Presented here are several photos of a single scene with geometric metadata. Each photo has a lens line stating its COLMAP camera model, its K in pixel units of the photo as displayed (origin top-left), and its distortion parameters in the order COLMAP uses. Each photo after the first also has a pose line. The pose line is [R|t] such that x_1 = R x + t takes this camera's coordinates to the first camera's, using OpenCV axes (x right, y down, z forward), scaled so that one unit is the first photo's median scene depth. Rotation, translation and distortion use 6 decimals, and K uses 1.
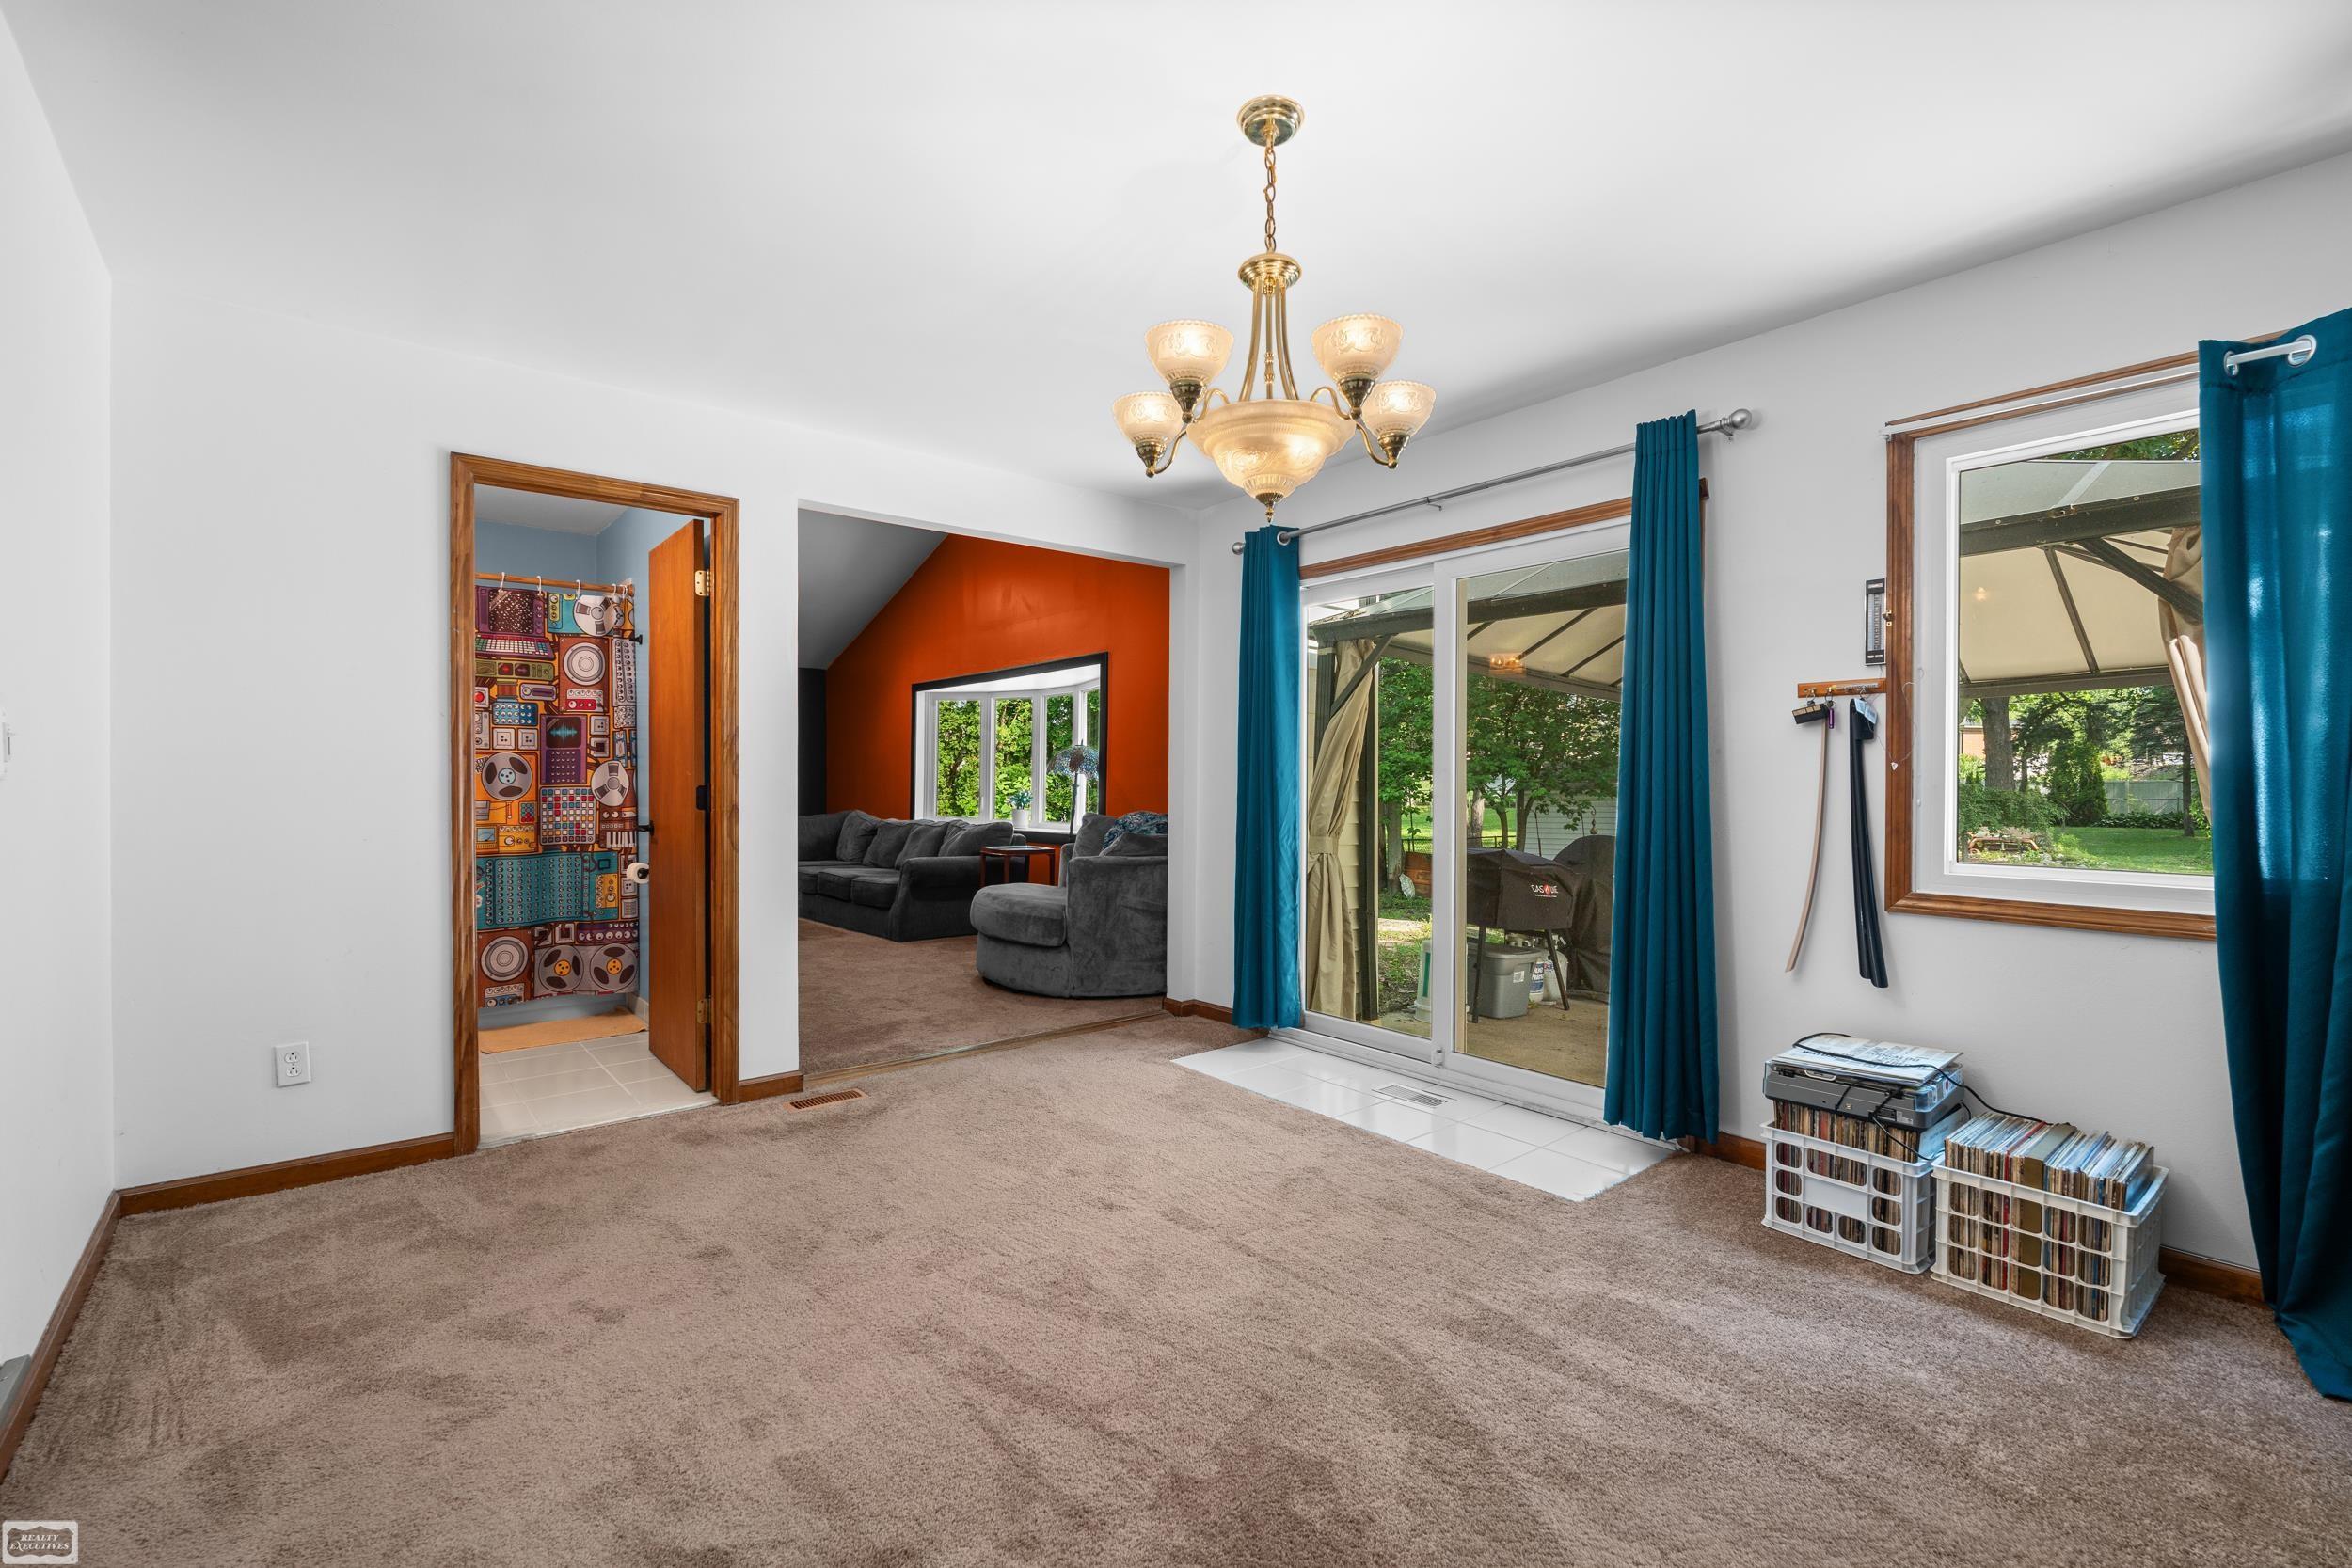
lens RADIAL K [[1034.1, 0, 1176.4], [0, 1034.1, 788.5], [0, 0, 1]] dist [-0.003997, -0.001012]
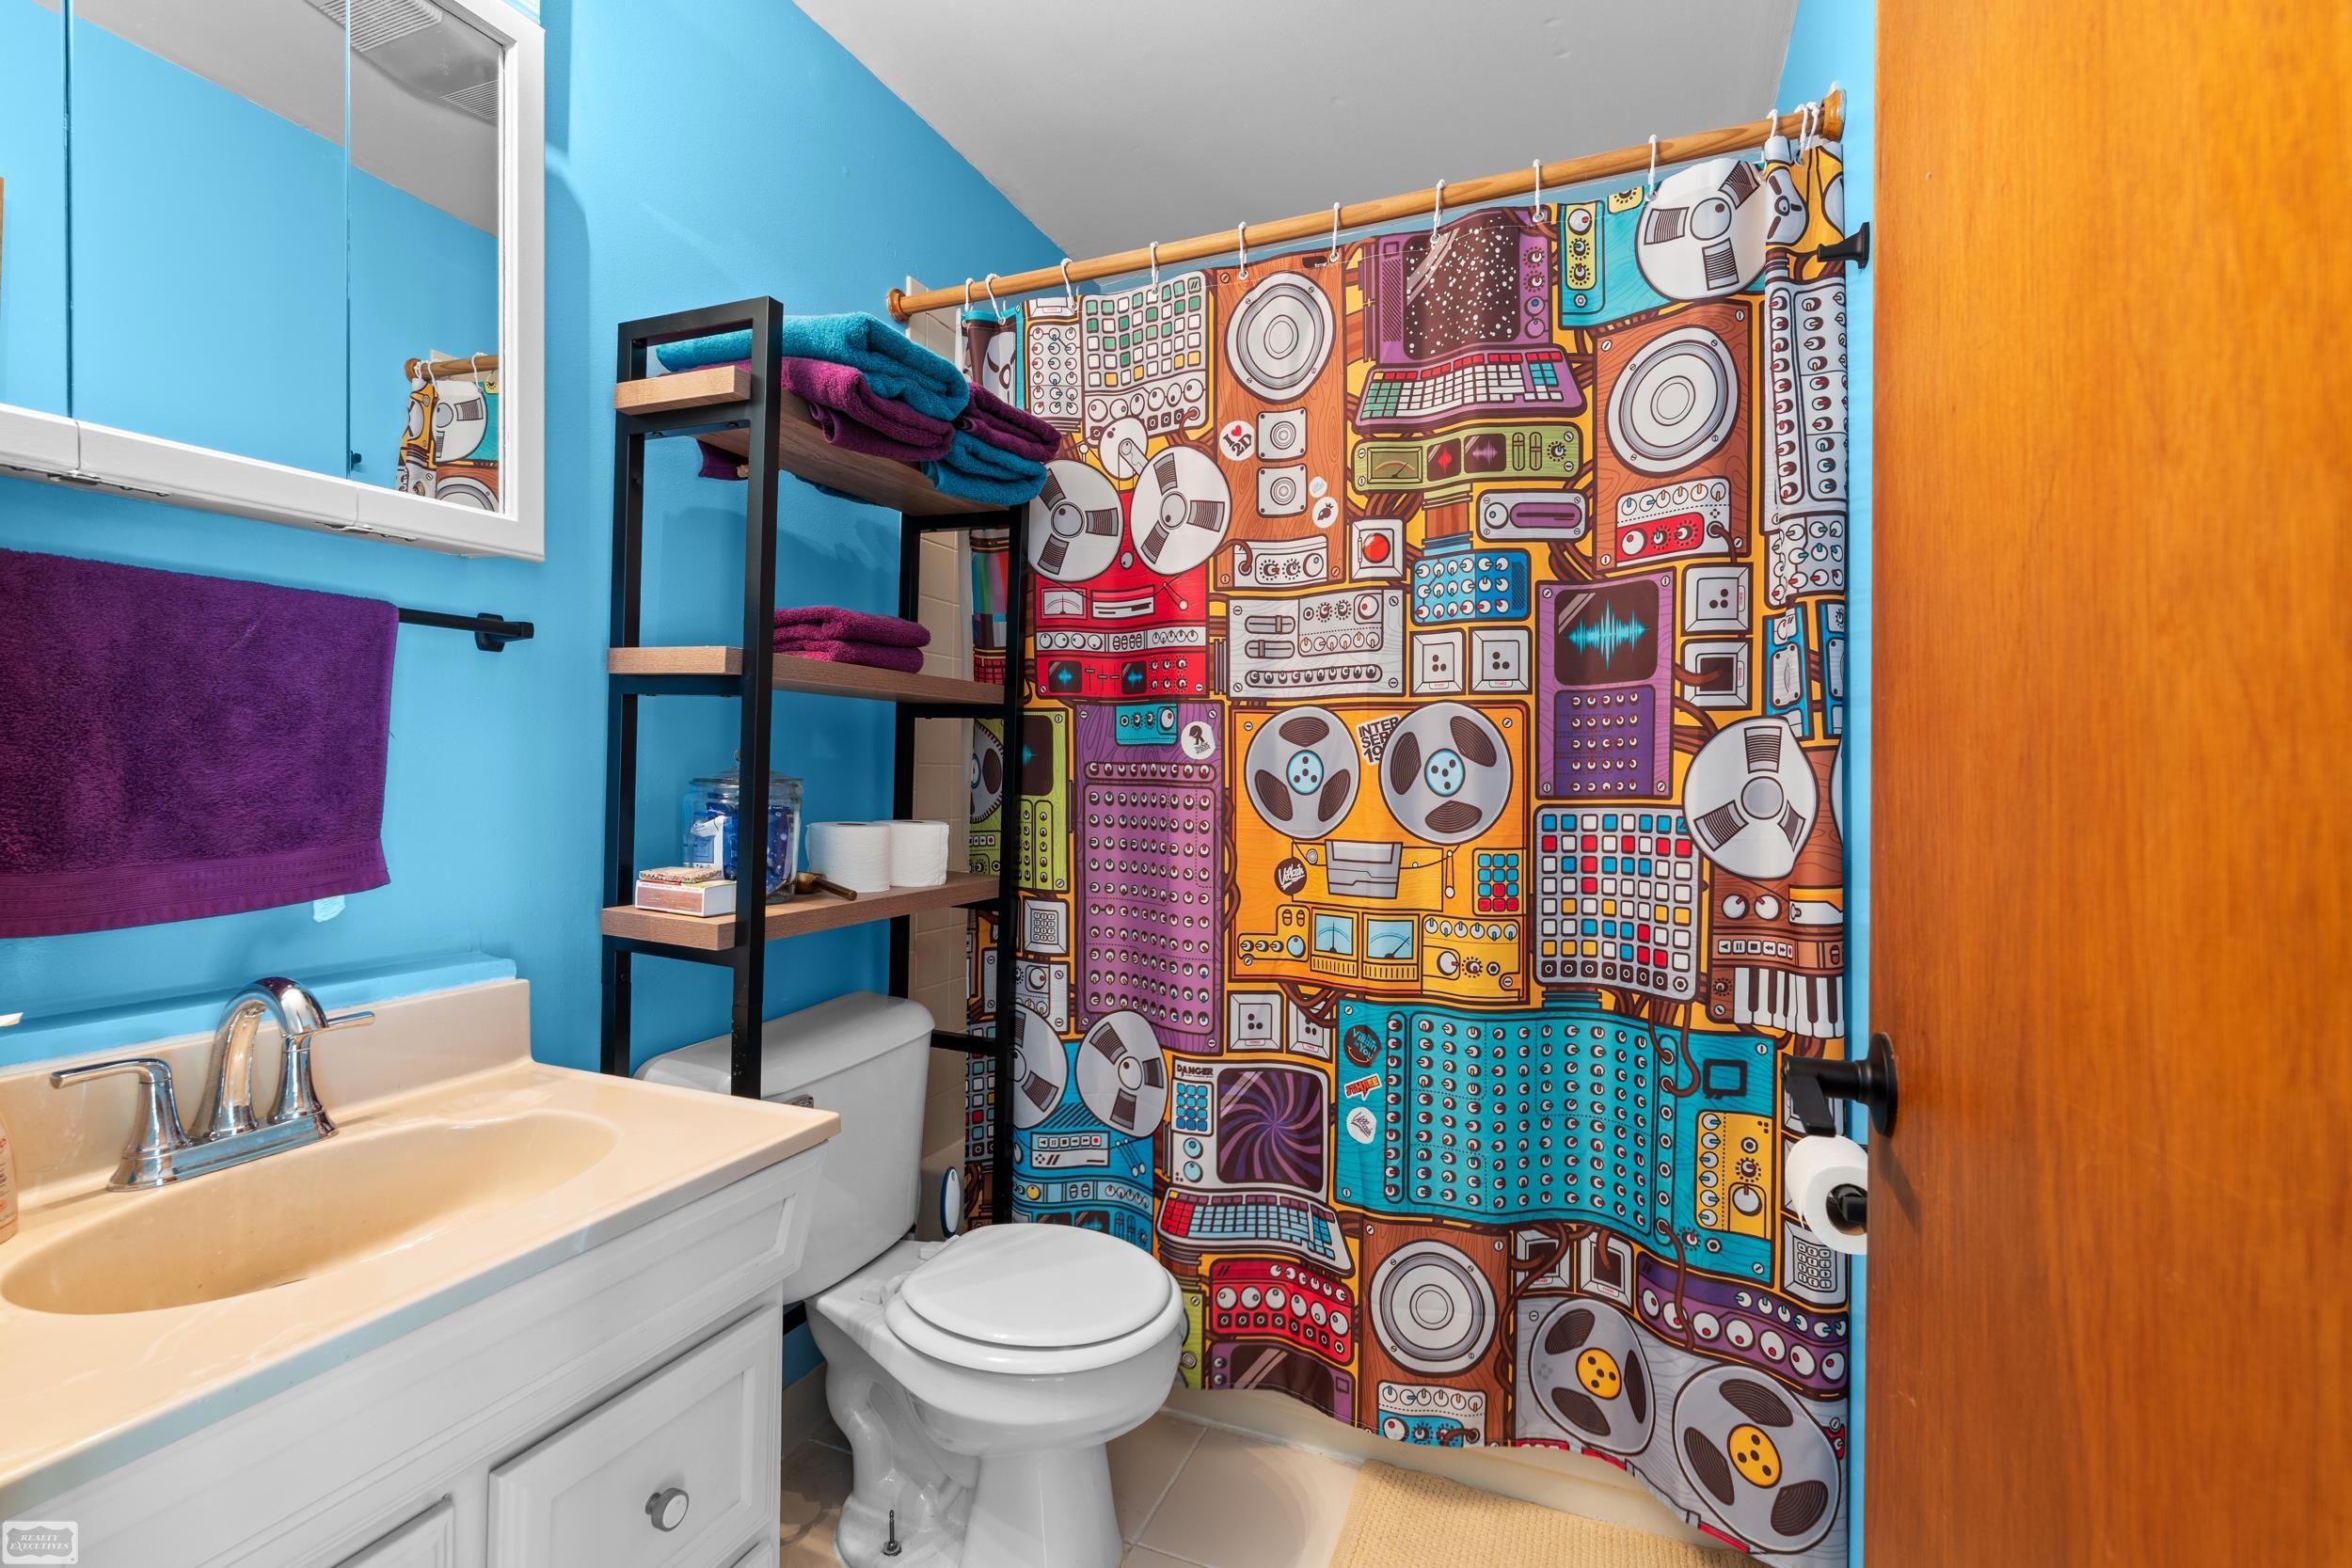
lens RADIAL K [[1034.1, 0, 1183.7], [0, 1034.1, 773.2], [0, 0, 1]] dist [-0.003997, -0.001012]
pose [[0.447954, 0.000773, -0.894056, -0.369303], [-0.011476, 0.999922, -0.004886, -0.008748], [0.893983, 0.012449, 0.447928, 0.744716]]
